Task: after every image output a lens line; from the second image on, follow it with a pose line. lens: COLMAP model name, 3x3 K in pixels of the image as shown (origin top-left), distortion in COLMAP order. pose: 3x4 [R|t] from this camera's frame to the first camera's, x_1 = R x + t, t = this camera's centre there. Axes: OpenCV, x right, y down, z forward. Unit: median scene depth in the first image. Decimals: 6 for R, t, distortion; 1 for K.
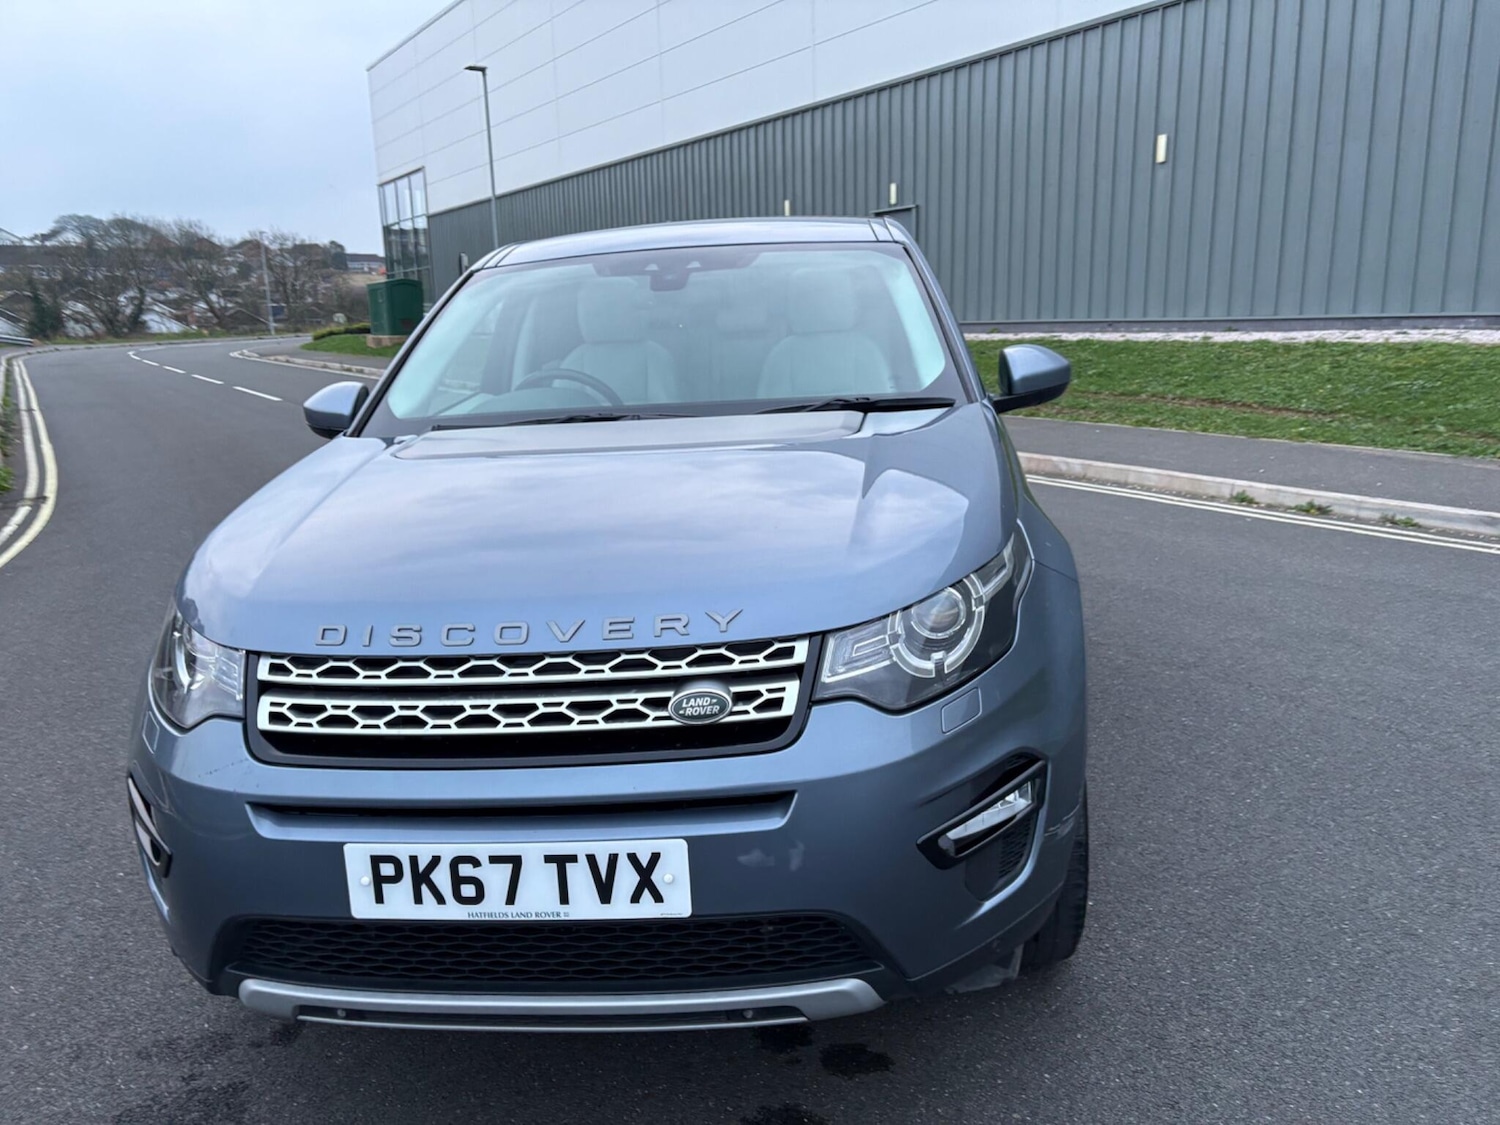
lens RADIAL K [[1157.4, 0, 750.0], [0, 1157.4, 562.5], [0, 0, 1]] dist [0.040388, -0.061058]
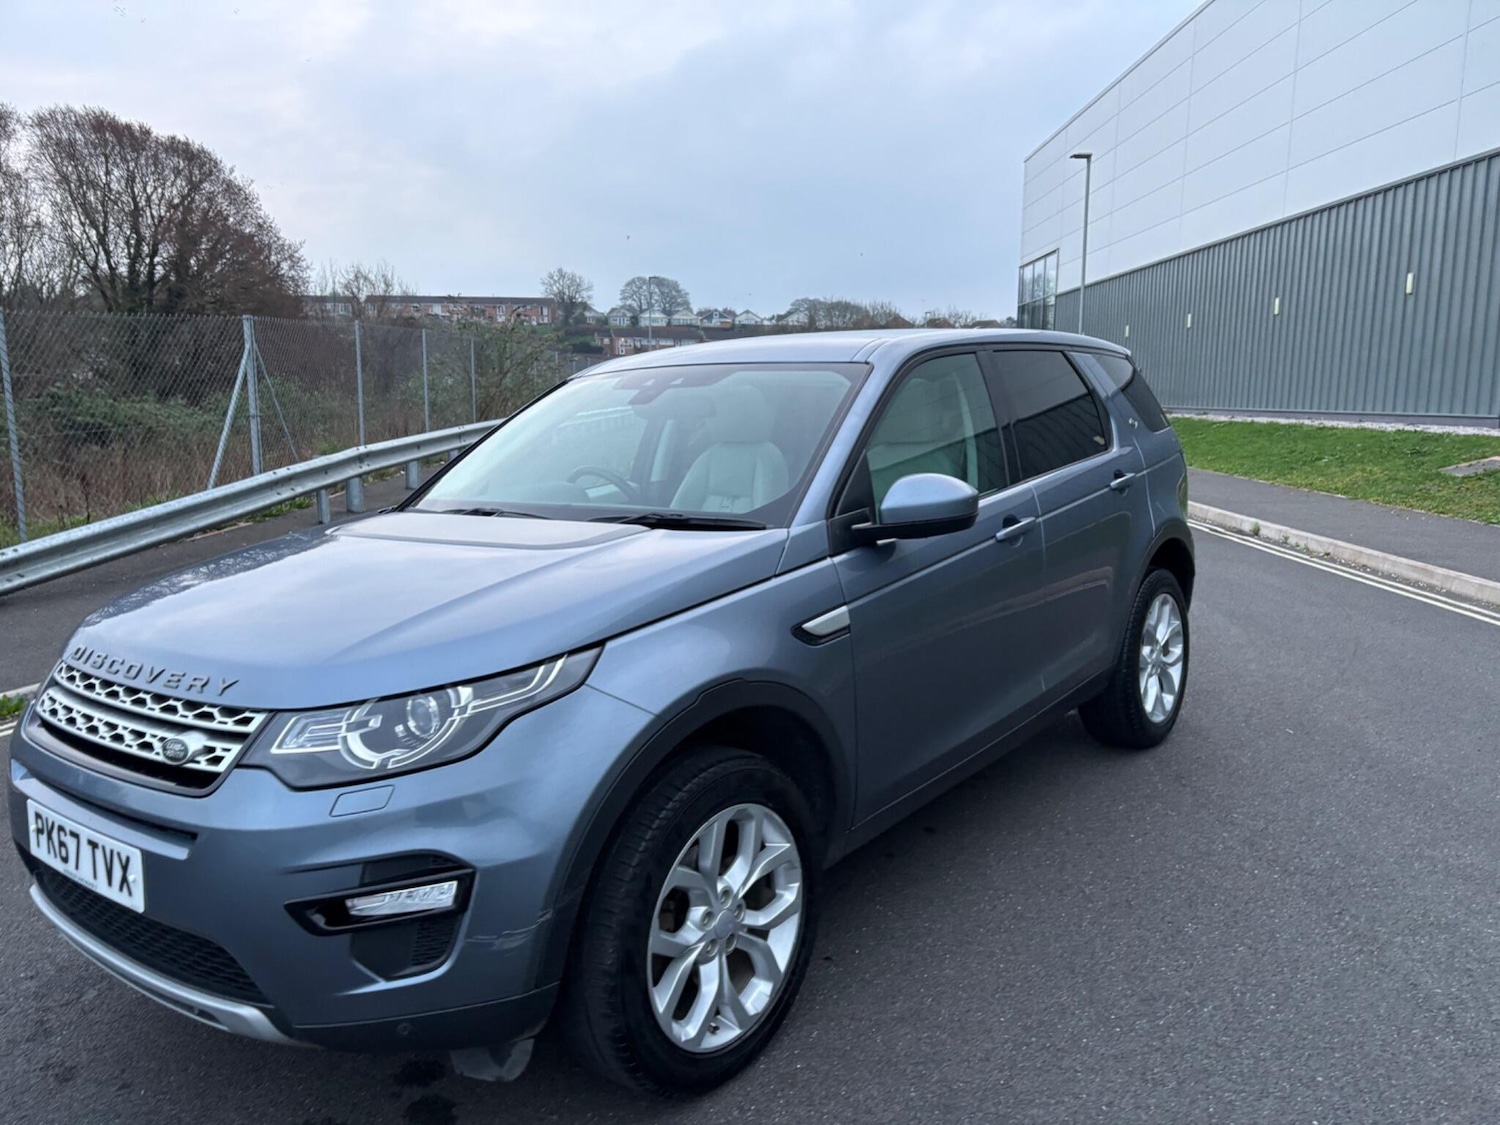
lens RADIAL K [[1139.7, 0, 737.7], [0, 1139.7, 562.1], [0, 0, 1]] dist [0.057643, -0.072543]
pose [[0.840637, 0.104902, -0.531343, 0.795768], [-0.135923, 0.990528, -0.019485, -0.097977], [0.524266, 0.088602, 0.846933, 0.171209]]
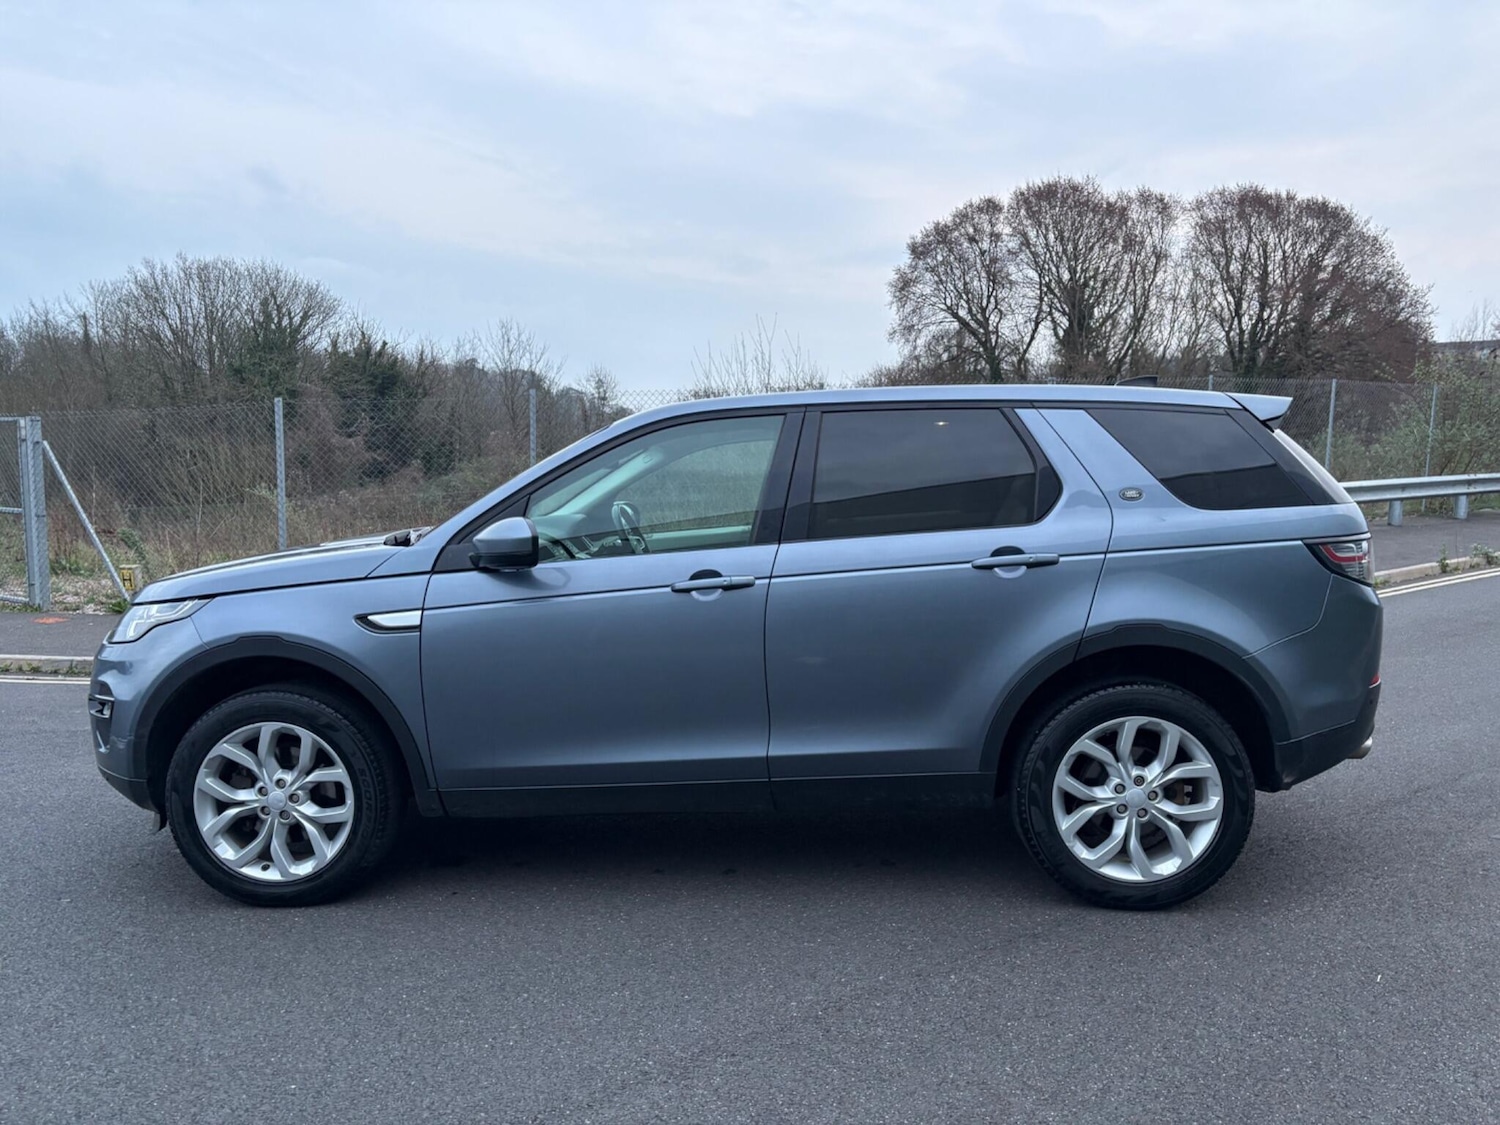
lens RADIAL K [[1104.6, 0, 755.6], [0, 1104.6, 568.2], [0, 0, 1]] dist [0.029443, 0.007731]
pose [[0.046653, 0.145118, -0.988314, 1.737386], [-0.224216, 0.965666, 0.131208, -0.436640], [0.973422, 0.215475, 0.077589, 1.512255]]
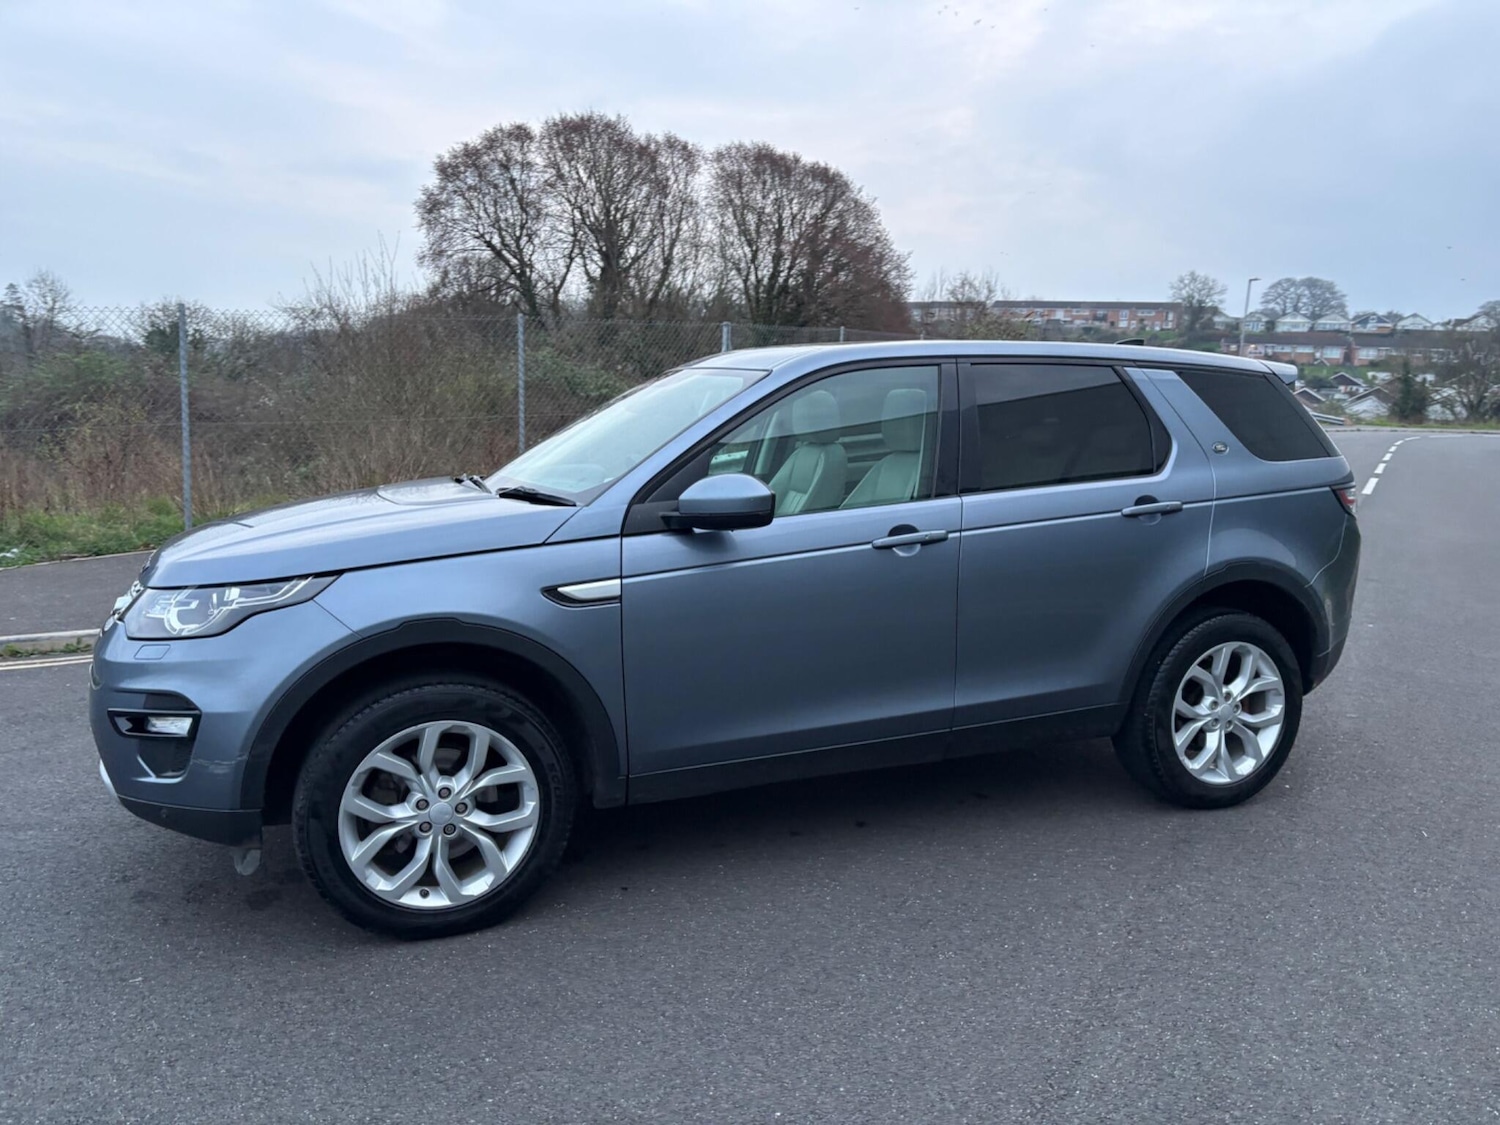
lens RADIAL K [[1116.6, 0, 742.6], [0, 1116.6, 566.2], [0, 0, 1]] dist [0.027872, 0.003422]
pose [[0.453920, 0.187579, -0.871075, 1.473720], [-0.239455, 0.967308, 0.083522, -0.249068], [0.858265, 0.170671, 0.483997, 0.700831]]
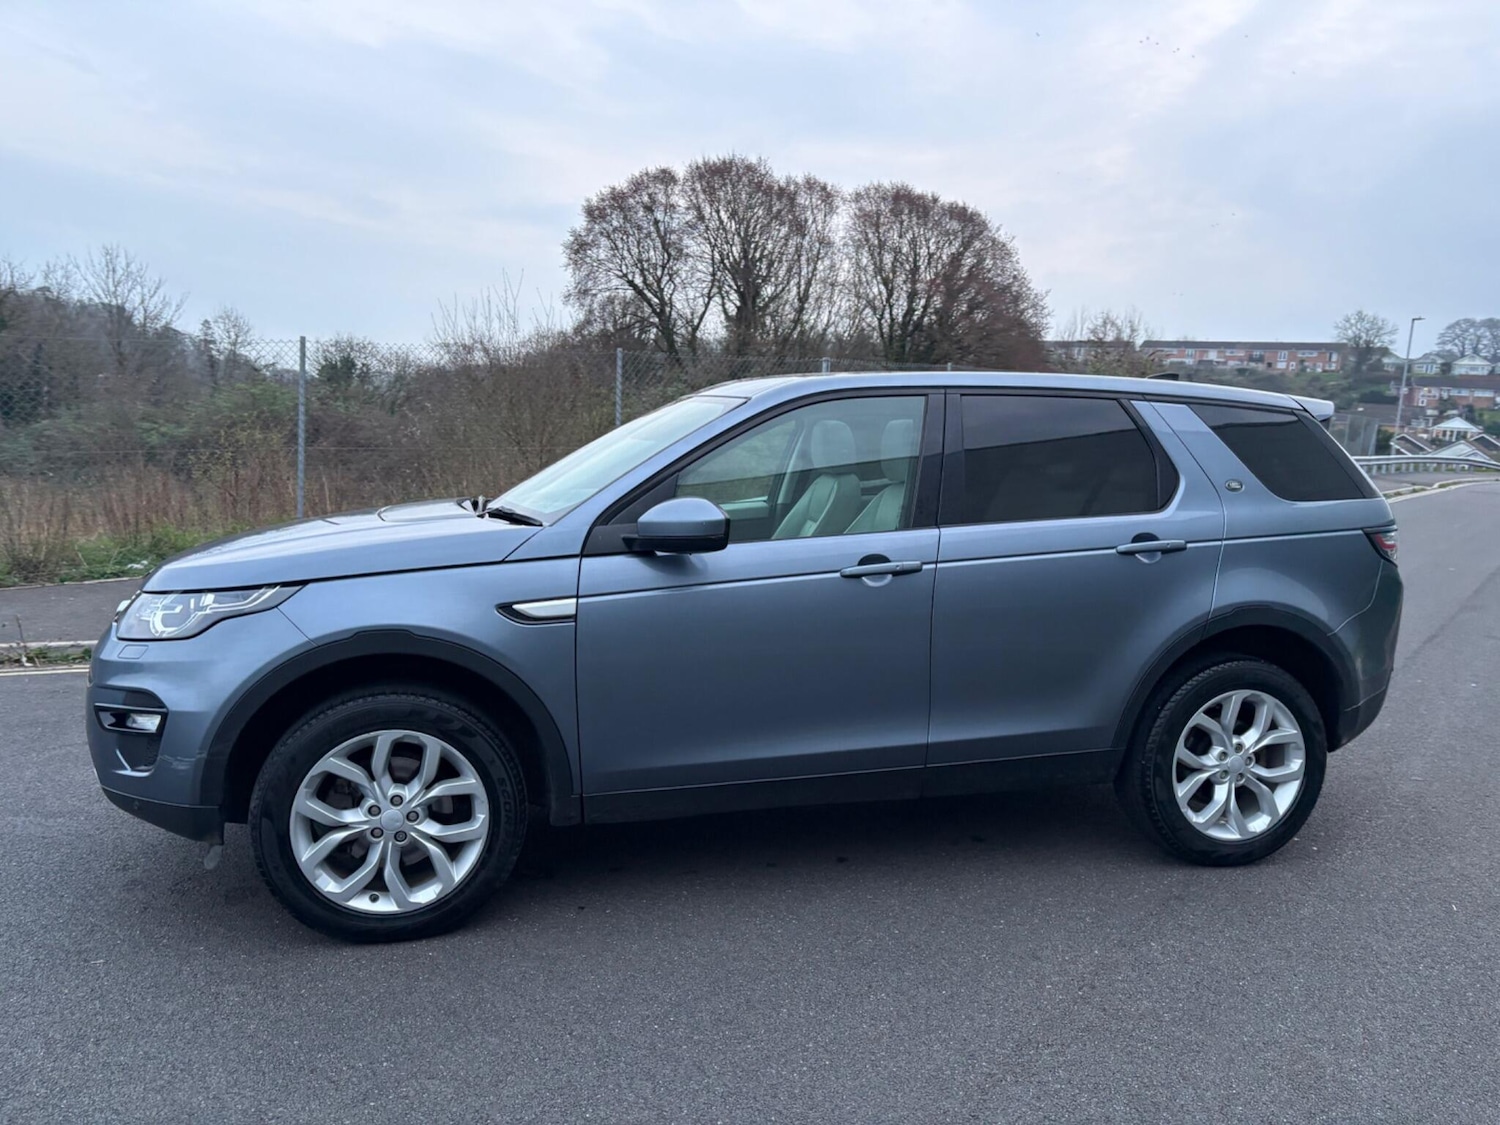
lens RADIAL K [[1110.2, 0, 747.0], [0, 1110.2, 567.7], [0, 0, 1]] dist [0.032618, -0.007588]
pose [[0.342941, 0.173469, -0.923201, 1.555289], [-0.261028, 0.961693, 0.083737, -0.290065], [0.902361, 0.212264, 0.375084, 0.892127]]
